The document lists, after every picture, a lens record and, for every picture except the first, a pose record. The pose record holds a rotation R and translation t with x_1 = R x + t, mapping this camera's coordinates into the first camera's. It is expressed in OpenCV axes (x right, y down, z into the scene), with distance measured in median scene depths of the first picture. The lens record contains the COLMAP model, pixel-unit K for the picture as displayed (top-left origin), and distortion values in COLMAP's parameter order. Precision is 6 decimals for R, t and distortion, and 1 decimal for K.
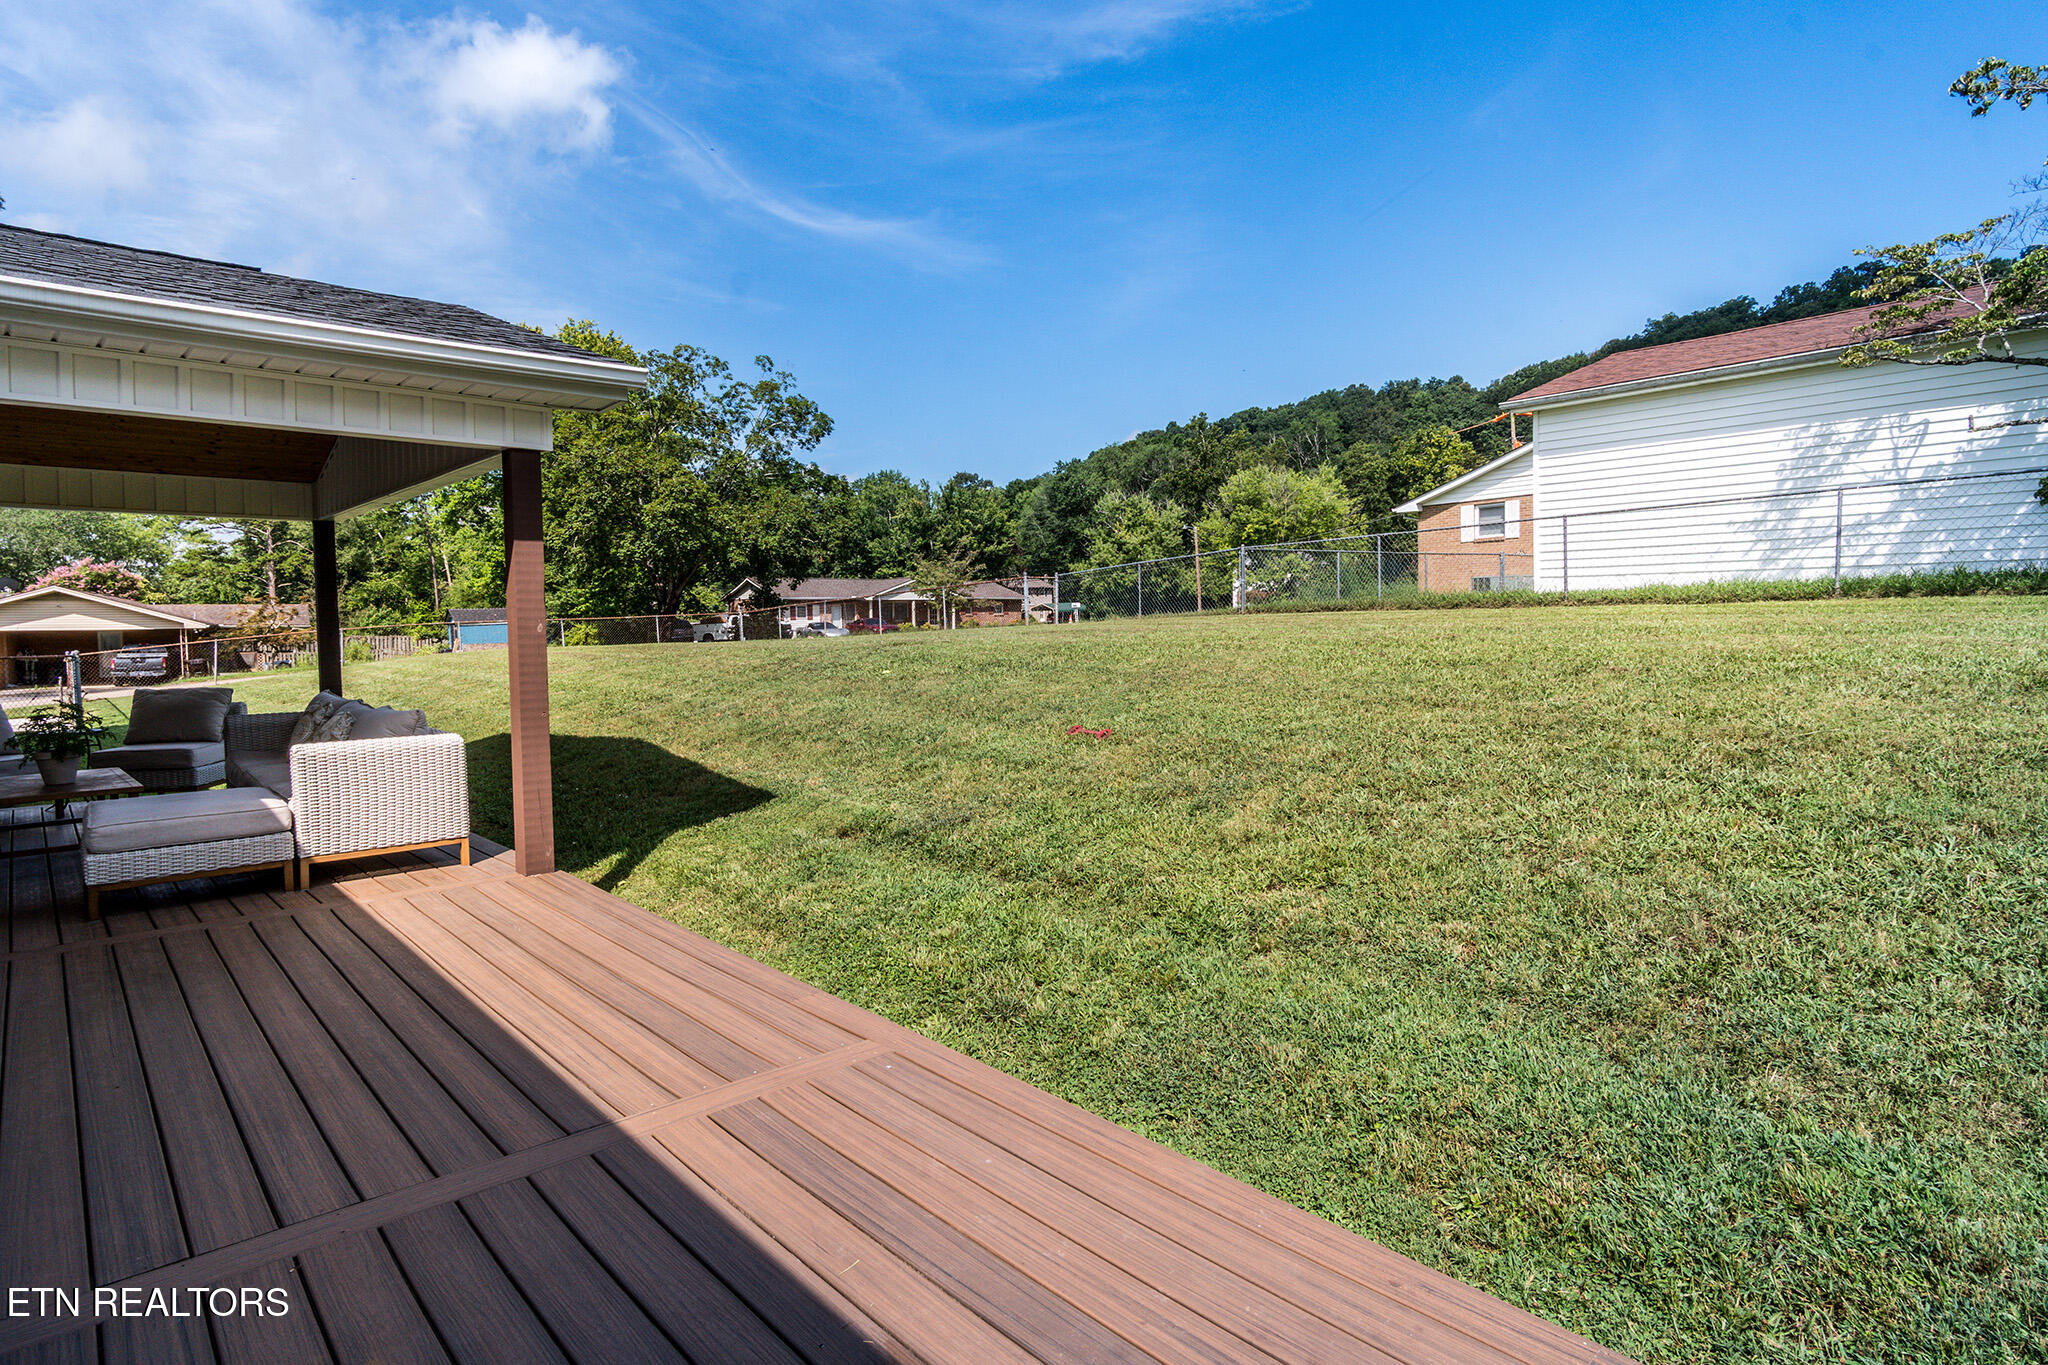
lens RADIAL K [[1087.4, 0, 1020.4], [0, 1087.4, 678.8], [0, 0, 1]] dist [-0.001278, 0.000851]
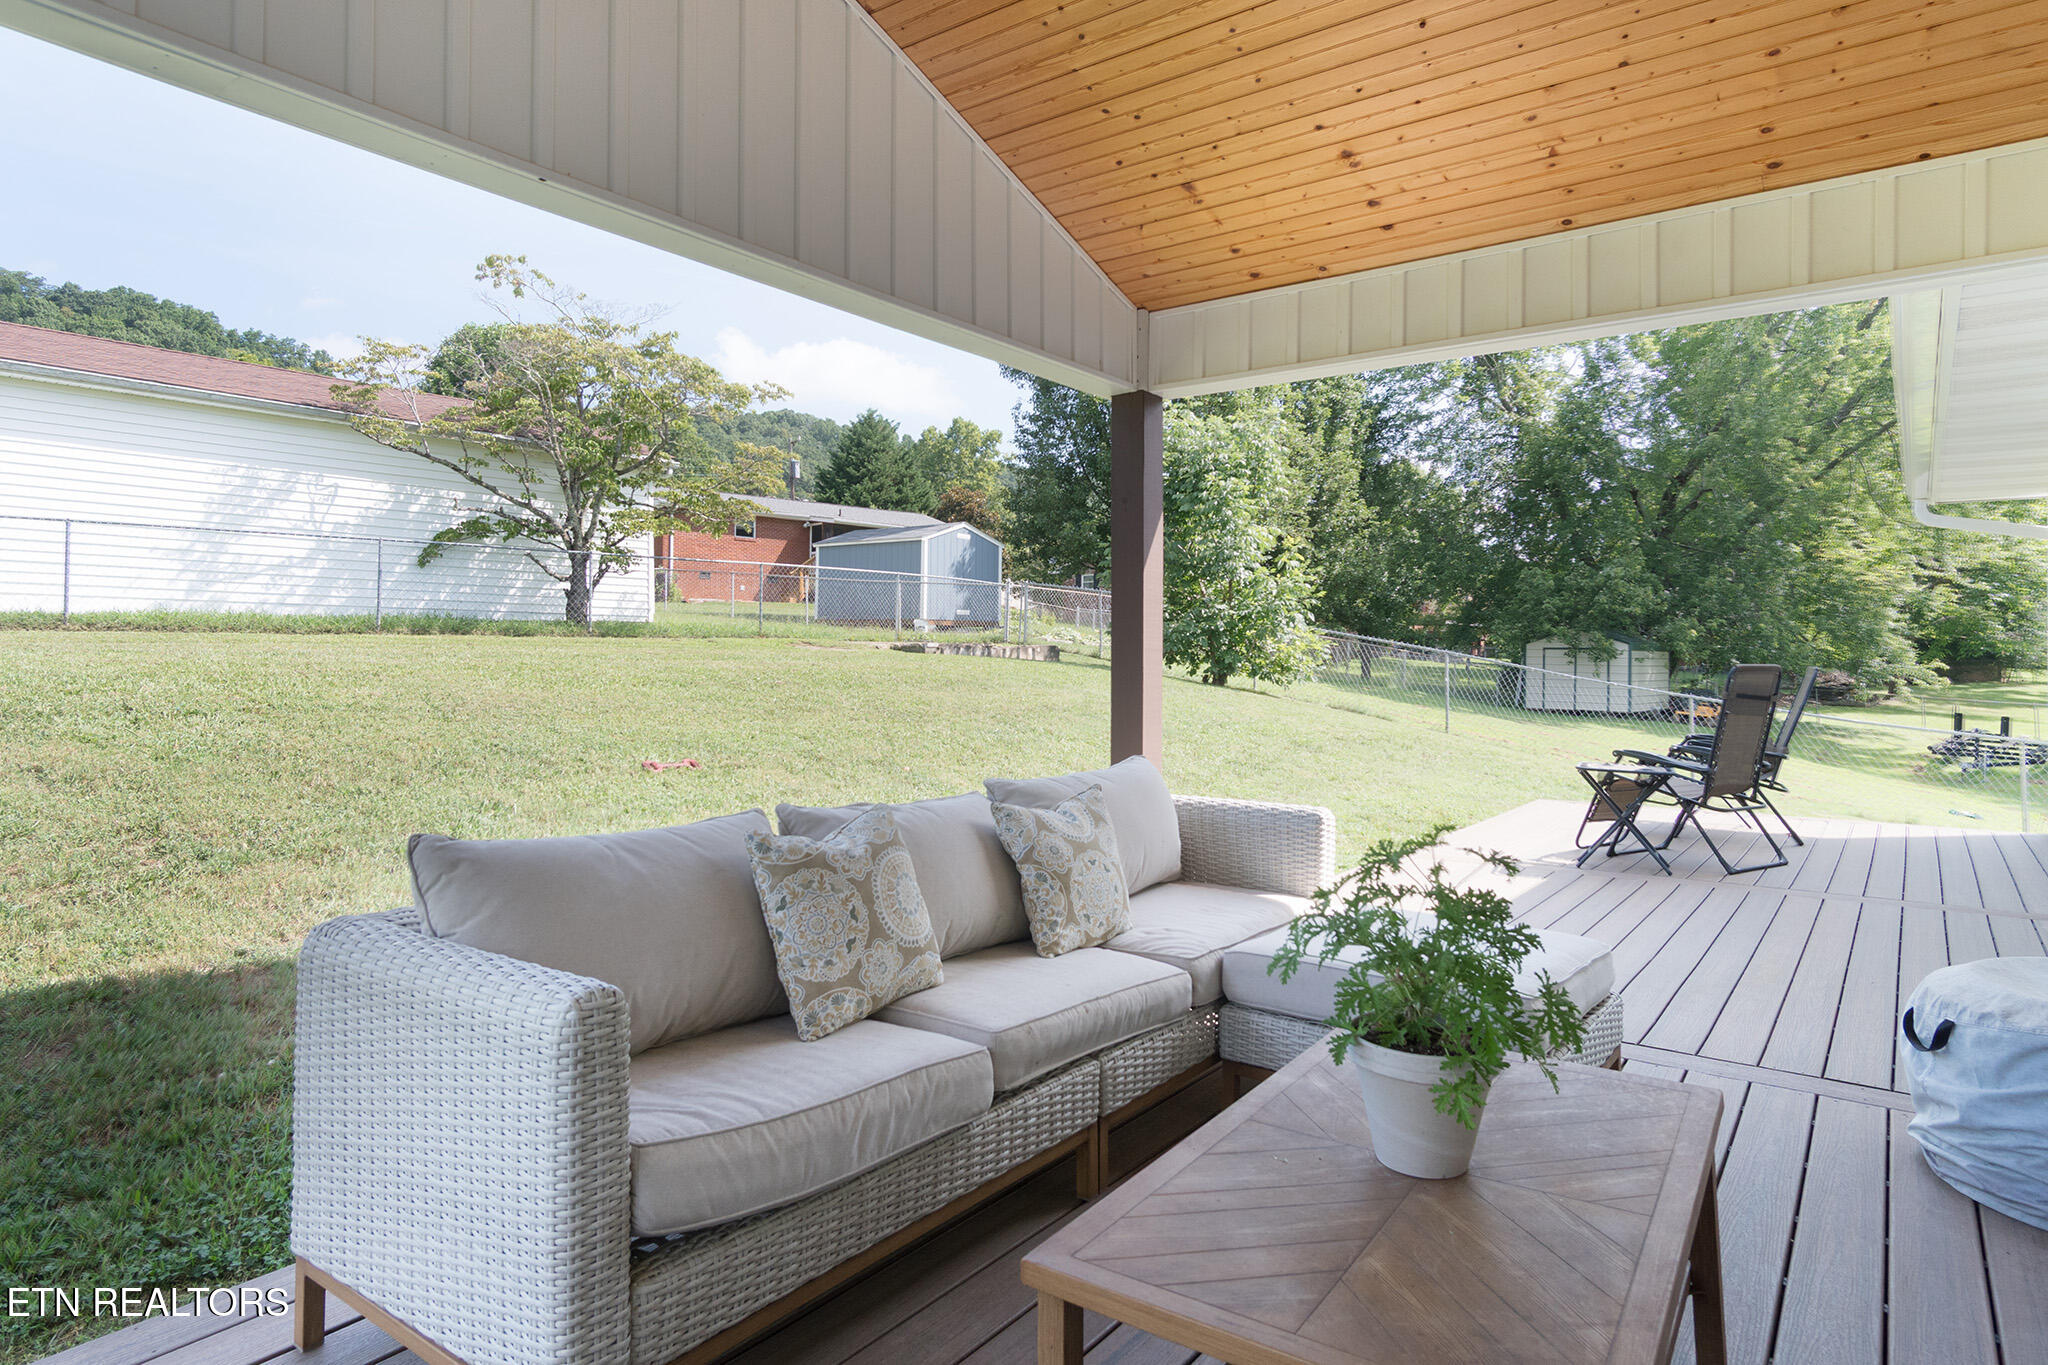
lens RADIAL K [[1185.3, 0, 1024.5], [0, 1185.3, 671.2], [0, 0, 1]] dist [0.000300, -0.000033]
pose [[-0.195513, -0.000386, 0.980701, -0.543633], [0.047136, 0.998840, 0.009791, -0.012140], [-0.979568, 0.048141, -0.195268, 0.502566]]
